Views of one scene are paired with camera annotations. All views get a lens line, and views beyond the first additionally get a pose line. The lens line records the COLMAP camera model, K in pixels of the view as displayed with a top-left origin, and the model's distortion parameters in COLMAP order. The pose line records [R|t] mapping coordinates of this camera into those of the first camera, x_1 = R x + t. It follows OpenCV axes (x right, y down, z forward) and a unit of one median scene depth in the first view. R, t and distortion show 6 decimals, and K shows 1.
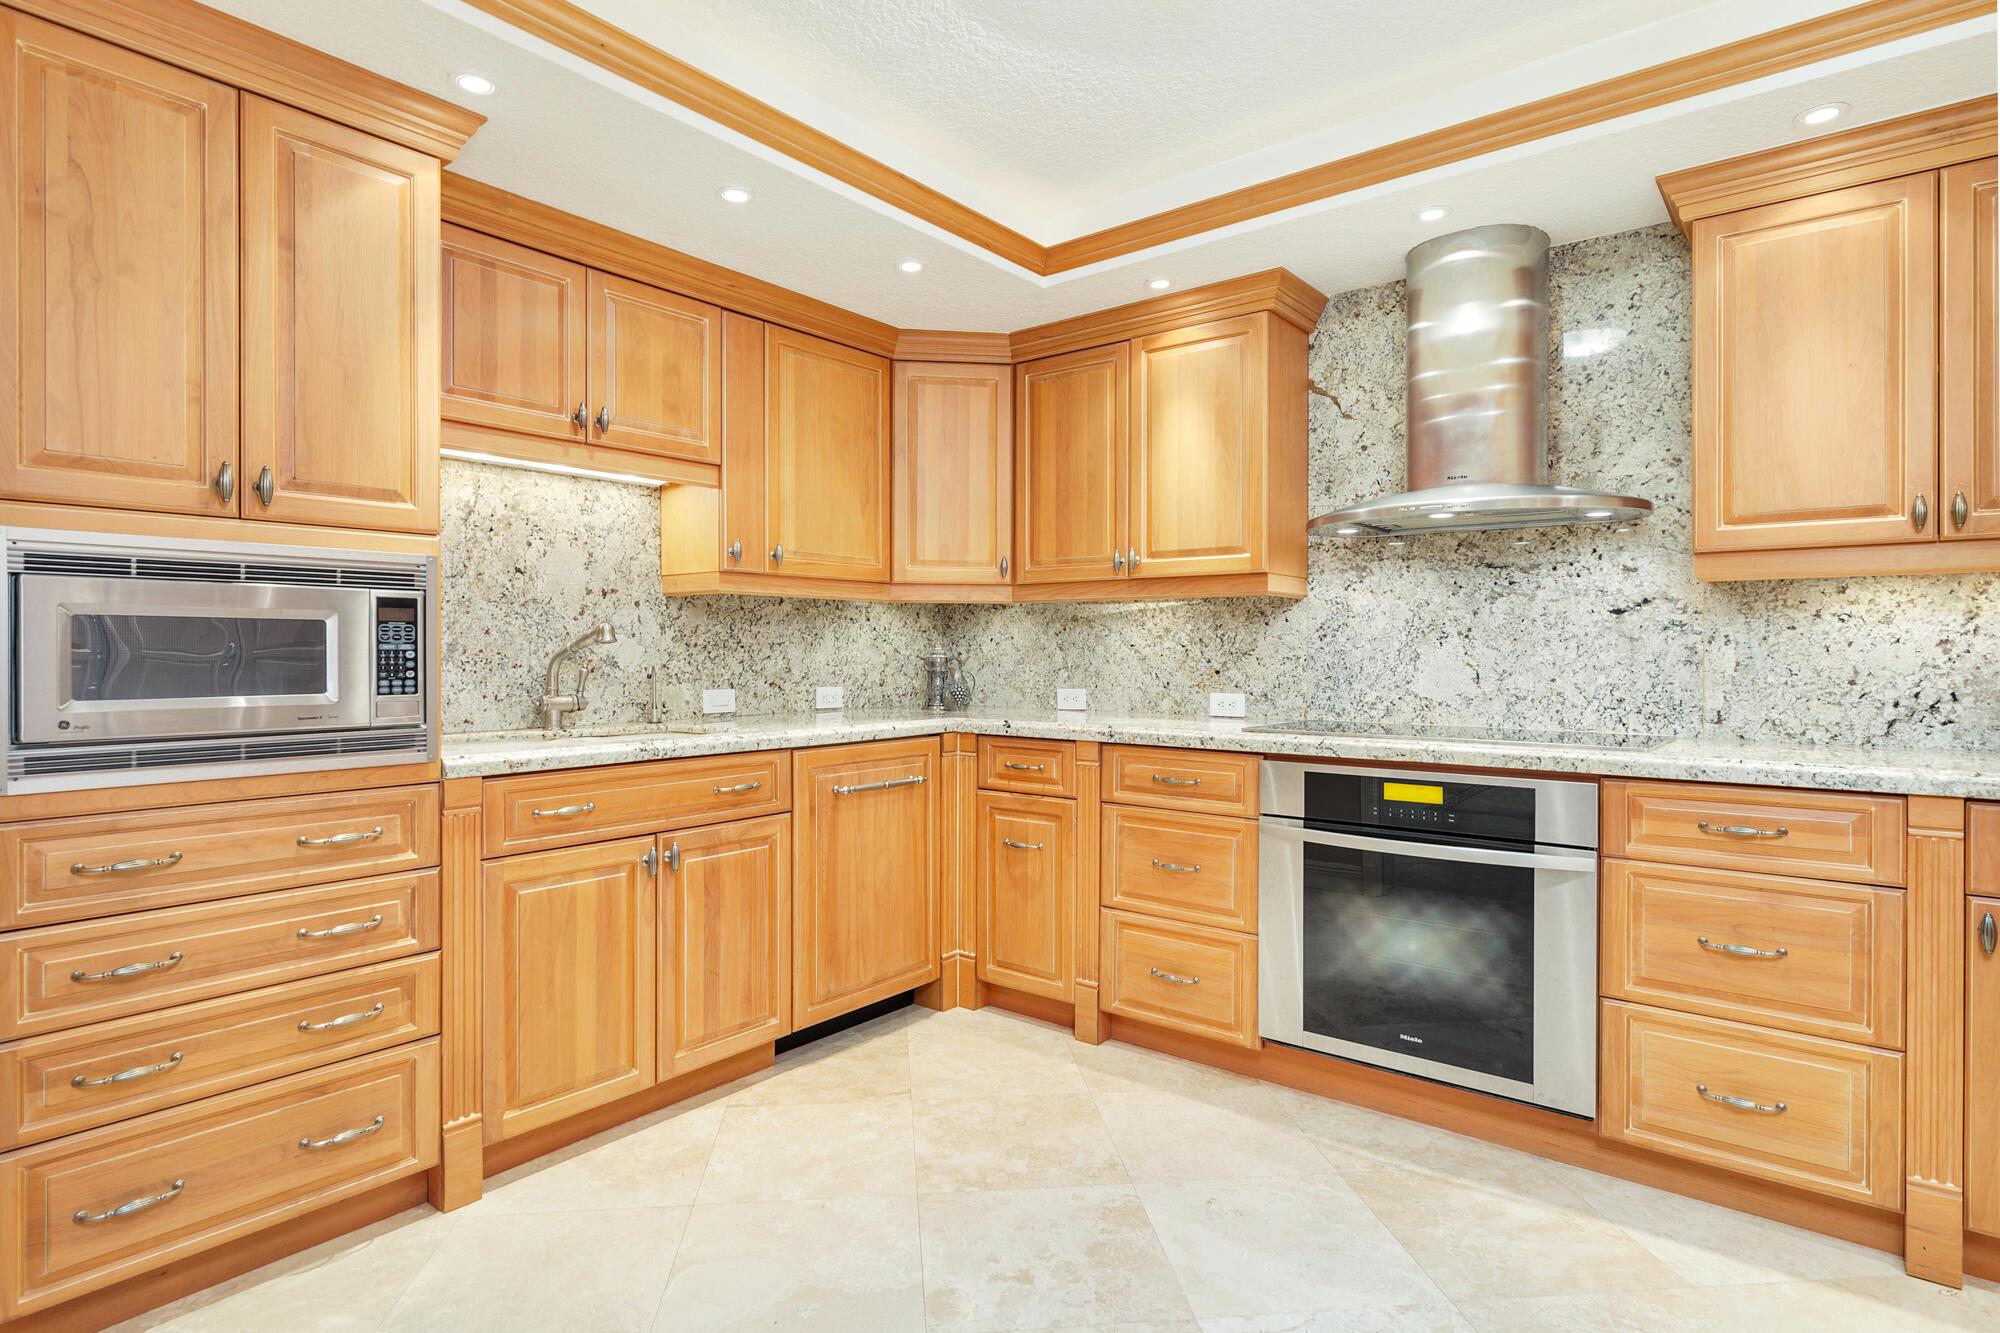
lens RADIAL K [[1010.7, 0, 1028.1], [0, 1010.7, 659.6], [0, 0, 1]] dist [0.000604, -0.000364]
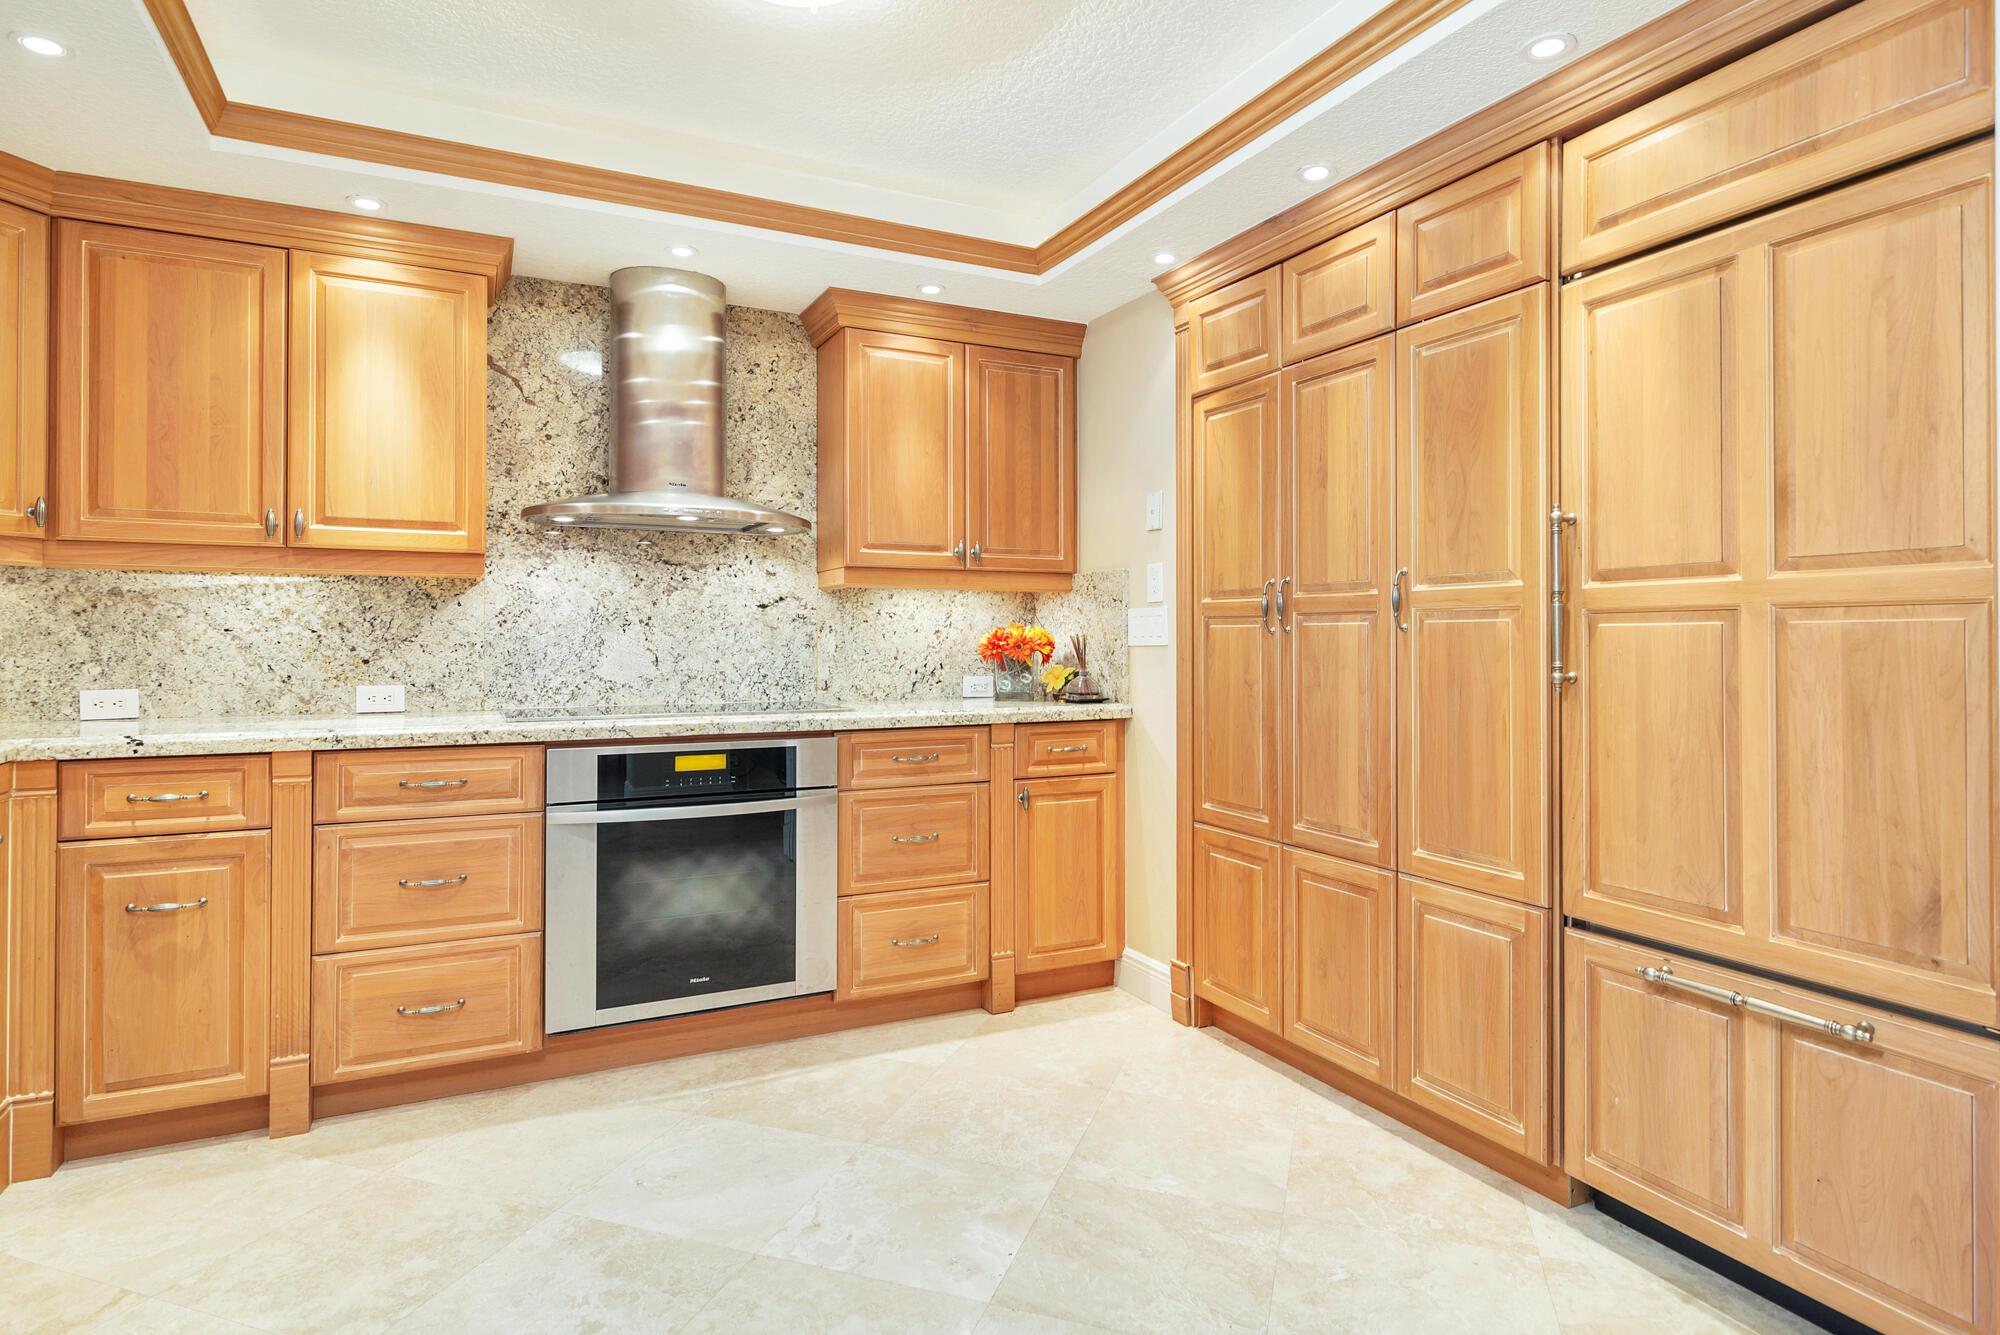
lens RADIAL K [[985.7, 0, 1000.5], [0, 985.7, 639.0], [0, 0, 1]] dist [-0.000360, -0.000540]
pose [[0.468325, -0.001080, 0.883556, -0.362606], [0.007111, 0.999971, -0.002547, -0.001019], [-0.883528, 0.007475, 0.468319, 0.151828]]
